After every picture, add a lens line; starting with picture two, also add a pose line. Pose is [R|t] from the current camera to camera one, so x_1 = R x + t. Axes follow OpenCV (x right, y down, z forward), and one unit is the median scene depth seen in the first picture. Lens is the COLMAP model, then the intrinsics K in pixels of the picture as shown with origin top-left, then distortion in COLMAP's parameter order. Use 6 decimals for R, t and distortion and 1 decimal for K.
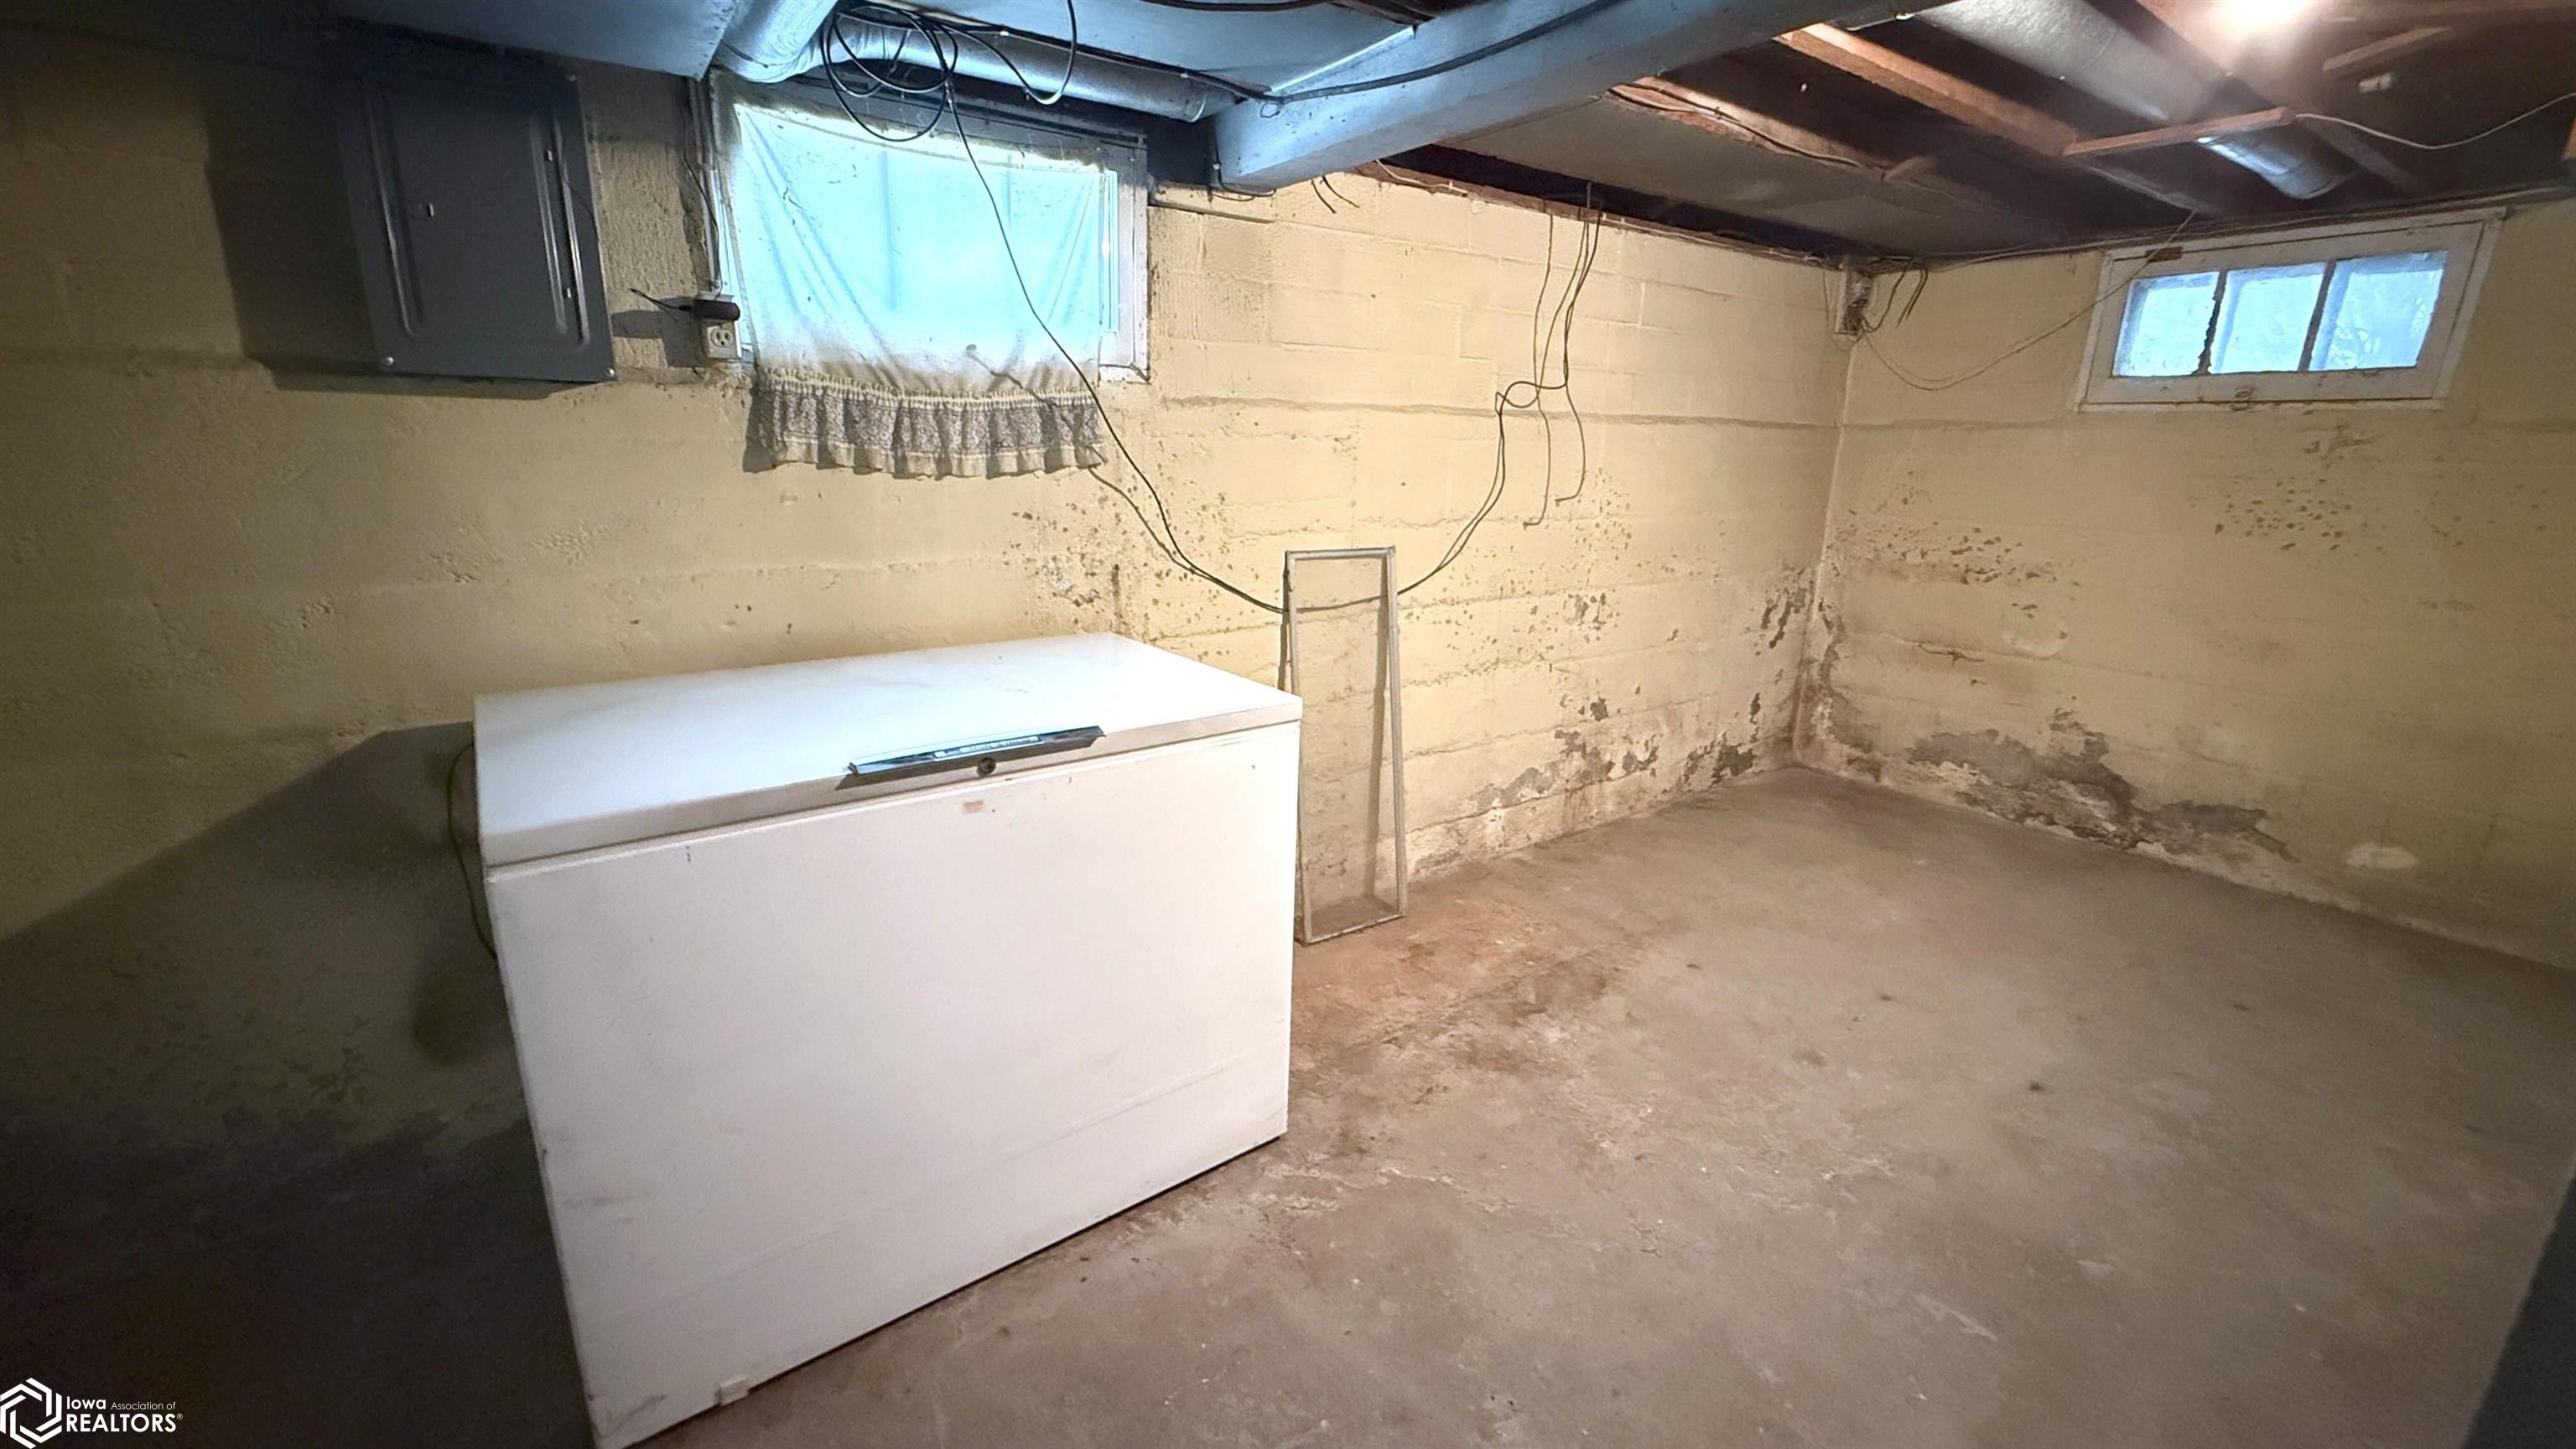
lens RADIAL K [[1029.1, 0, 1279.9], [0, 1029.1, 718.7], [0, 0, 1]] dist [0.001617, -0.000032]
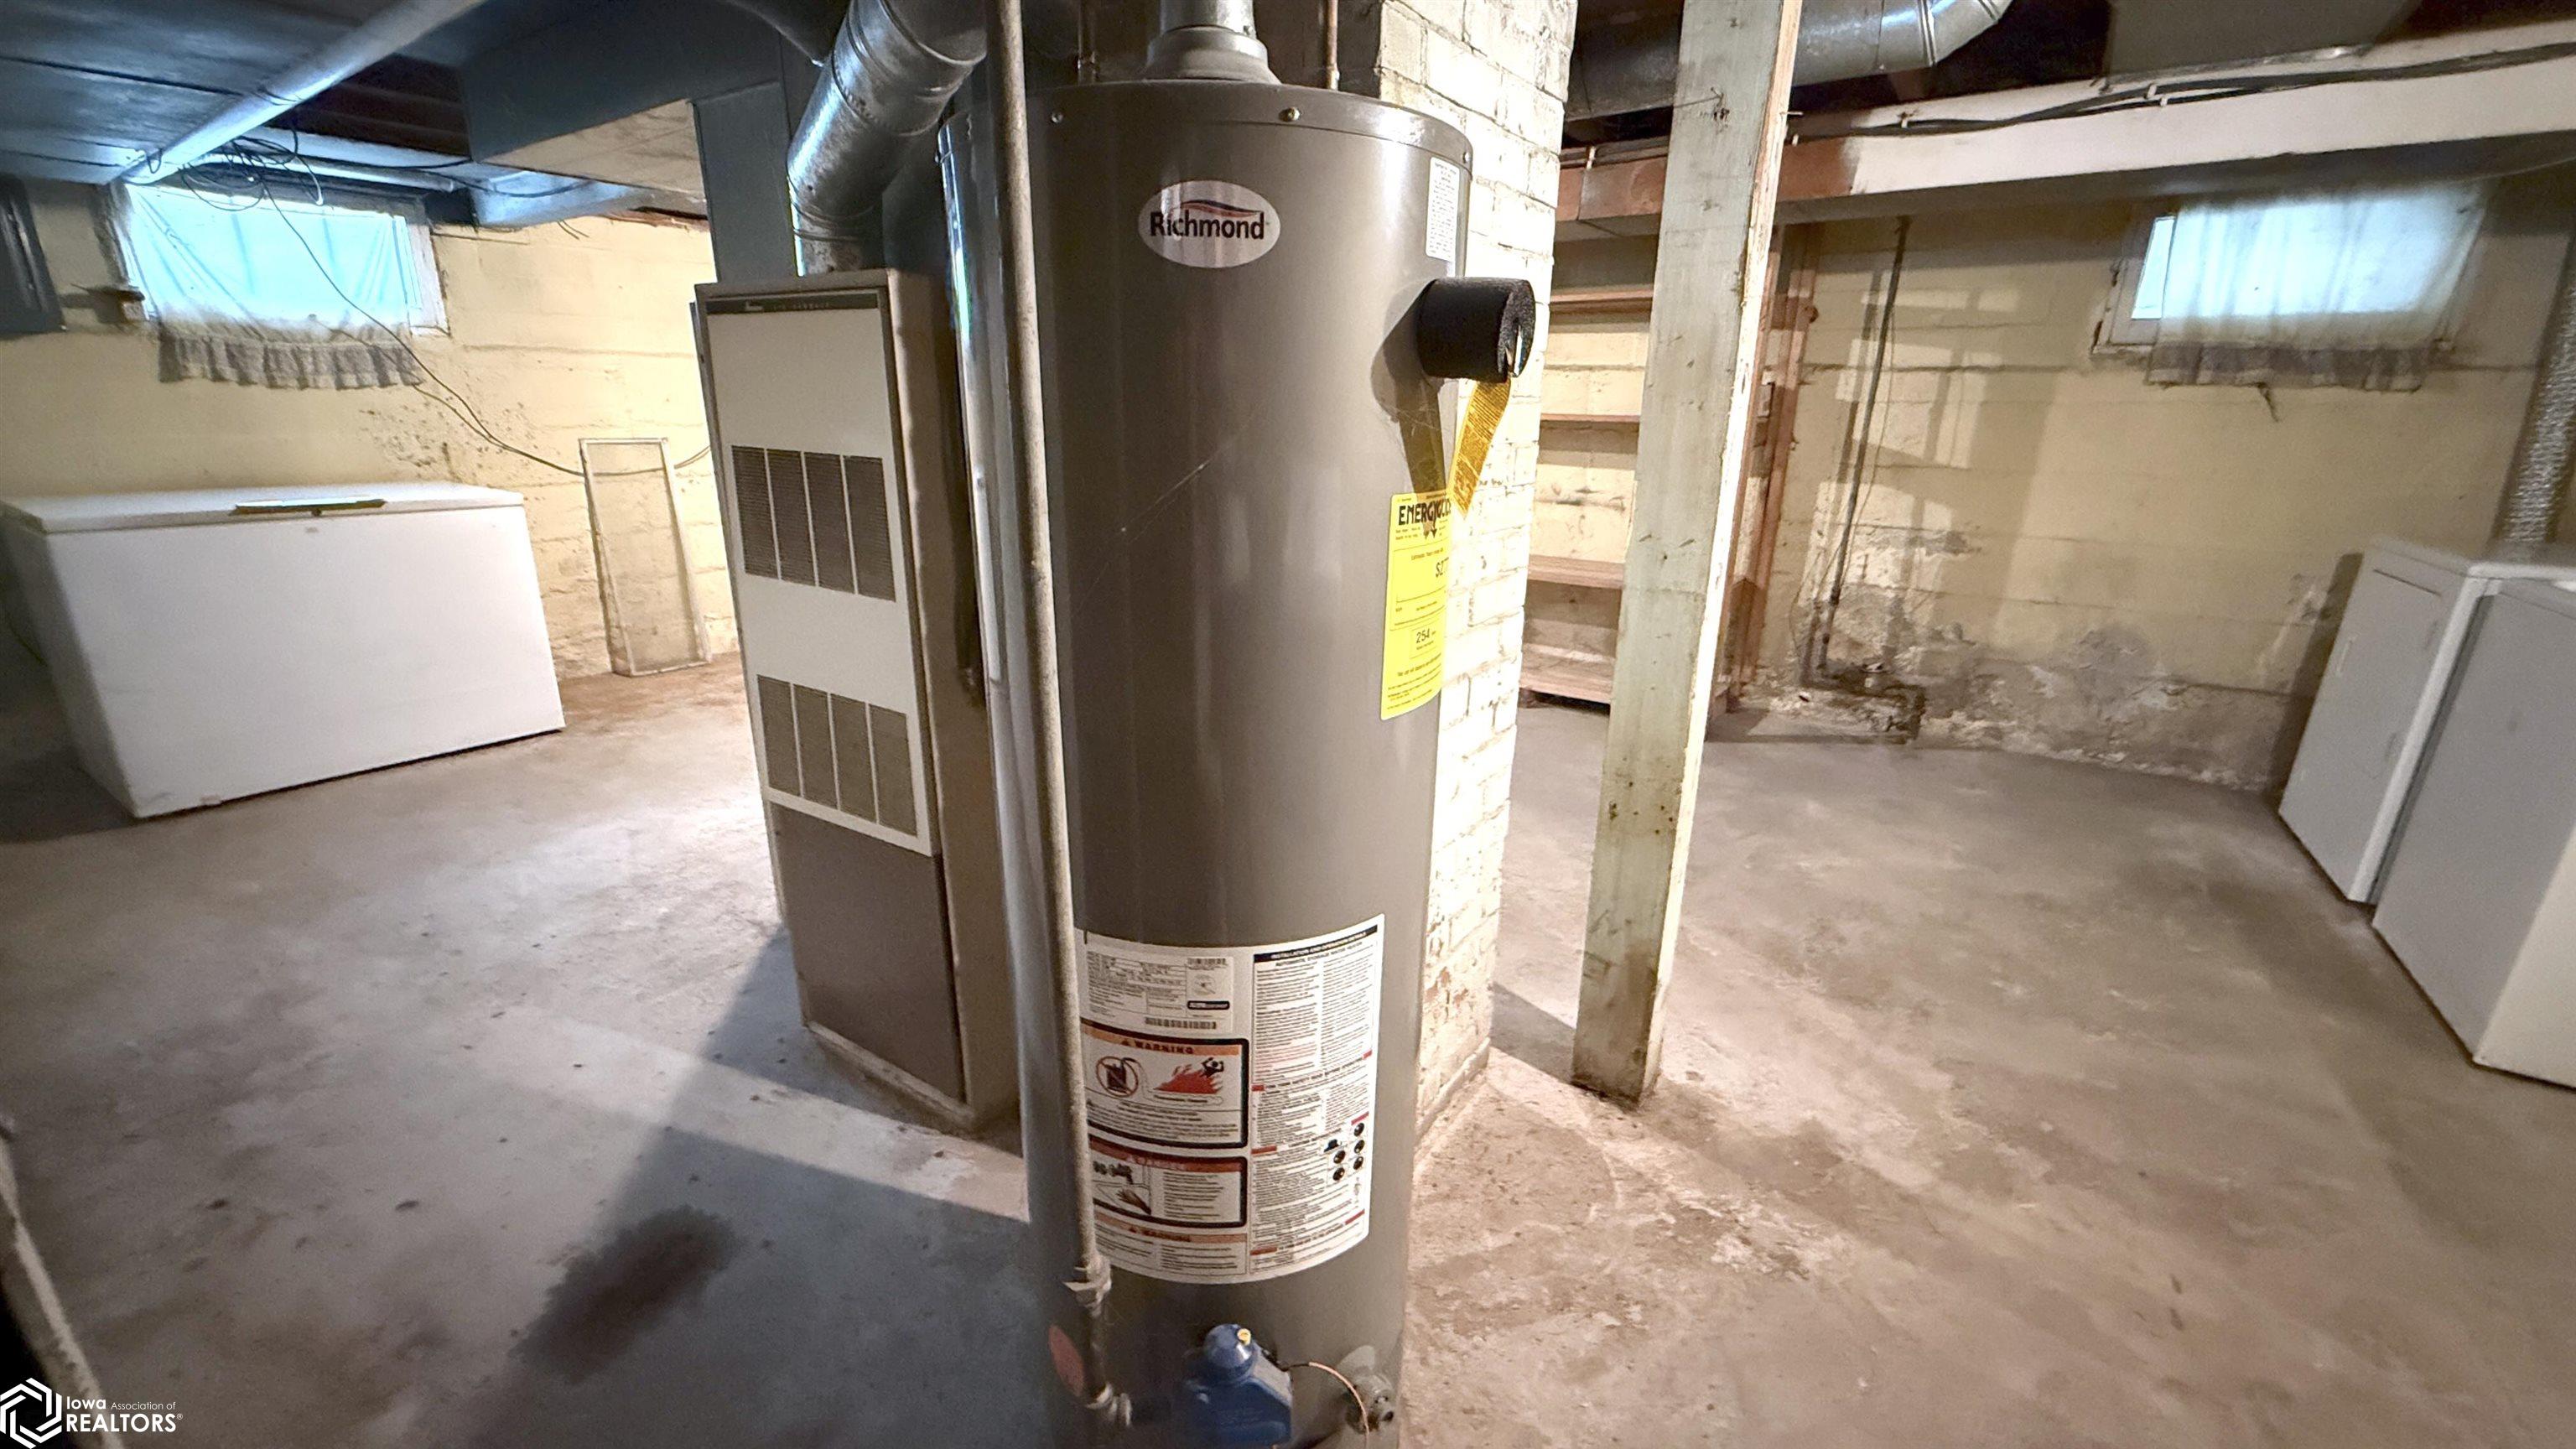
lens RADIAL K [[1029.1, 0, 1277.4], [0, 1029.1, 722.4], [0, 0, 1]] dist [0.001617, -0.000032]
pose [[0.946421, -0.097333, 0.307919, 0.658799], [0.083863, 0.994862, 0.056716, 0.378764], [-0.311857, -0.027854, 0.949721, -1.232736]]
